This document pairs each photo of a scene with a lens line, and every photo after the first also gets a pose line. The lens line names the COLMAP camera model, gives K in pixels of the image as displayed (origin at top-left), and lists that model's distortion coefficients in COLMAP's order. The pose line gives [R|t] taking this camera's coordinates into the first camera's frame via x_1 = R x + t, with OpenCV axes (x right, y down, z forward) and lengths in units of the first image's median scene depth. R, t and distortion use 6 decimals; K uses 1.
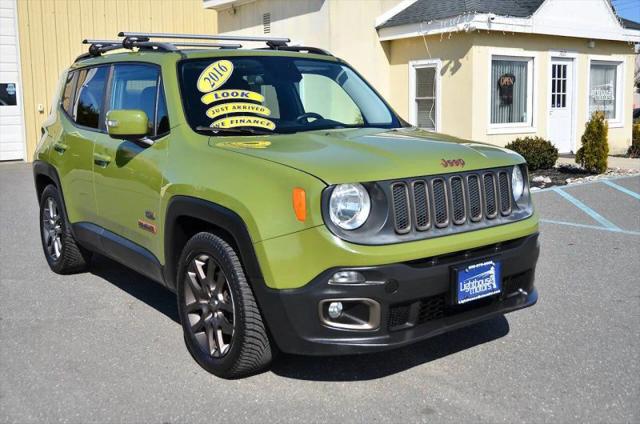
lens RADIAL K [[683.4, 0, 320.0], [0, 683.4, 212.0], [0, 0, 1]] dist [-0.028107, -0.013638]
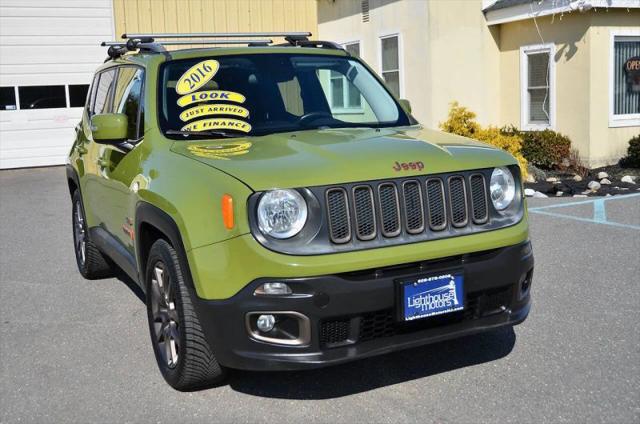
lens RADIAL K [[741.8, 0, 323.0], [0, 741.8, 212.3], [0, 0, 1]] dist [-0.019762, -0.008448]
pose [[0.982405, 0.002749, -0.186745, 0.230735], [-0.003147, 0.999993, -0.001832, -0.006867], [0.186738, 0.002388, 0.982407, 0.003331]]
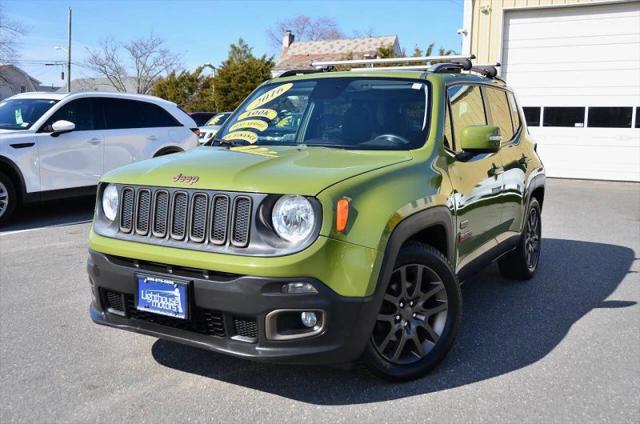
lens RADIAL K [[667.2, 0, 320.7], [0, 667.2, 204.7], [0, 0, 1]] dist [-0.020578, -0.014210]
pose [[0.393522, 0.127122, -0.910484, 1.014124], [-0.166813, 0.983826, 0.065263, -0.113905], [0.904054, 0.126198, 0.408363, 0.673736]]
